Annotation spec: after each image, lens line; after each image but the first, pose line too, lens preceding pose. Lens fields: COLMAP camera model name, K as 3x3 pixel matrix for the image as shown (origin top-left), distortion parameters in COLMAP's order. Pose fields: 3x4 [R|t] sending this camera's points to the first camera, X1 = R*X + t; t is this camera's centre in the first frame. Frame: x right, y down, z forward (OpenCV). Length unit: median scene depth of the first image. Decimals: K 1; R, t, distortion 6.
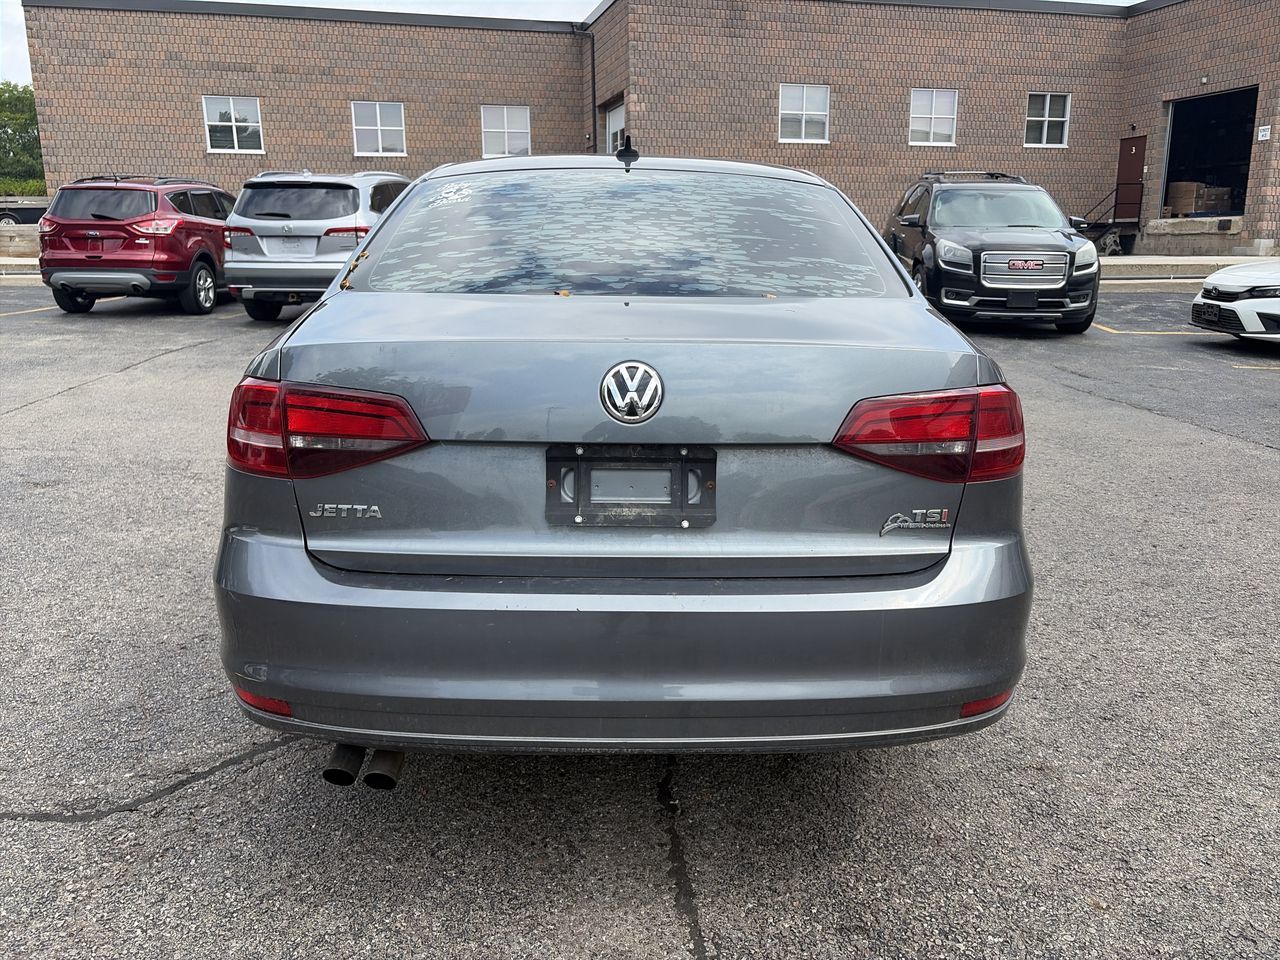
lens RADIAL K [[968.4, 0, 640.1], [0, 968.4, 467.0], [0, 0, 1]] dist [0.039240, -0.033858]
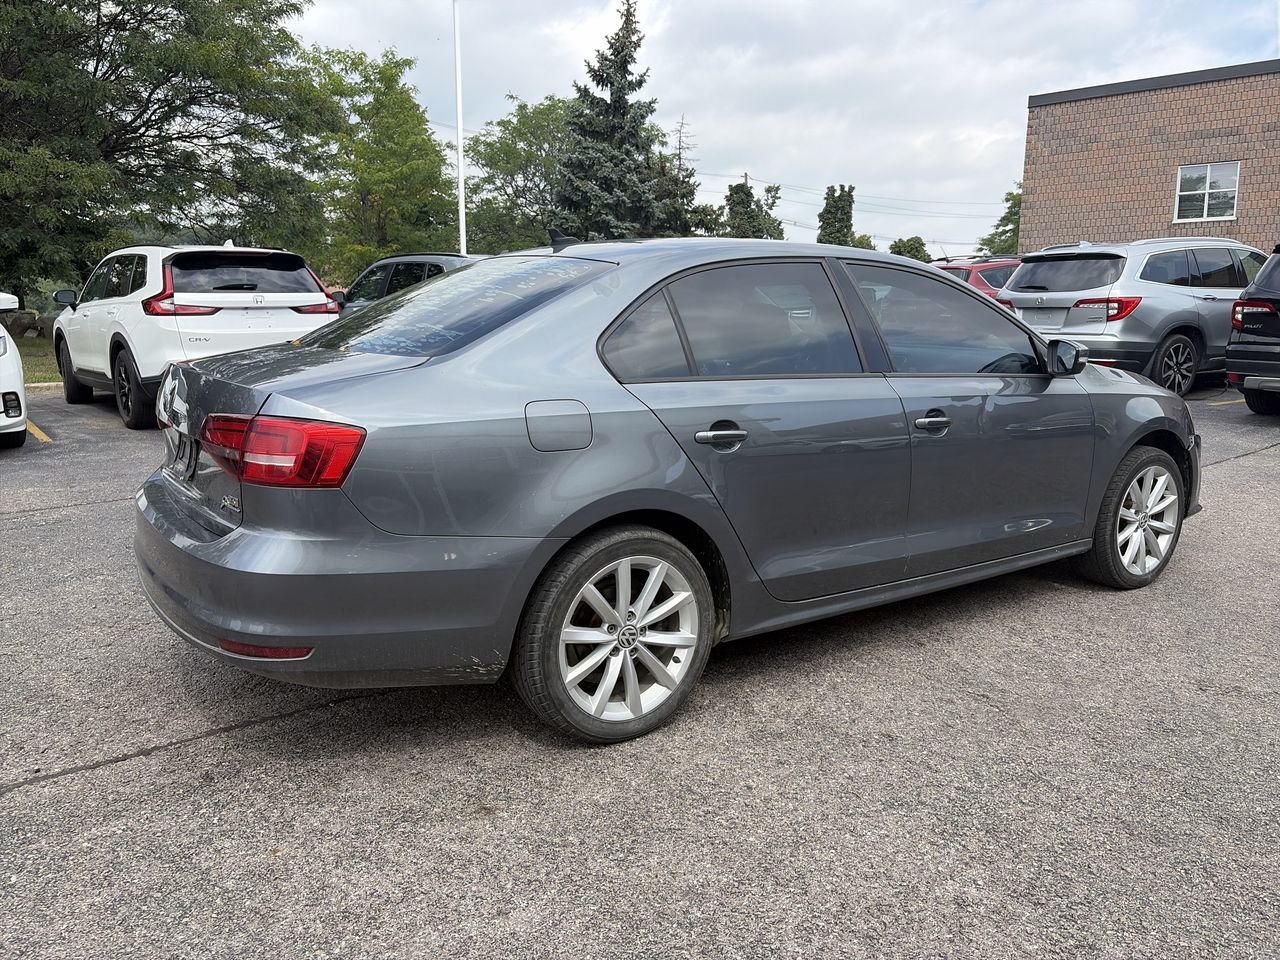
lens RADIAL K [[968.4, 0, 630.1], [0, 968.4, 484.0], [0, 0, 1]] dist [0.039240, -0.033858]
pose [[0.539347, 0.148204, -0.828939, 0.122981], [-0.192930, 0.979954, 0.049675, -0.010789], [0.819685, 0.133136, 0.557128, 0.046780]]
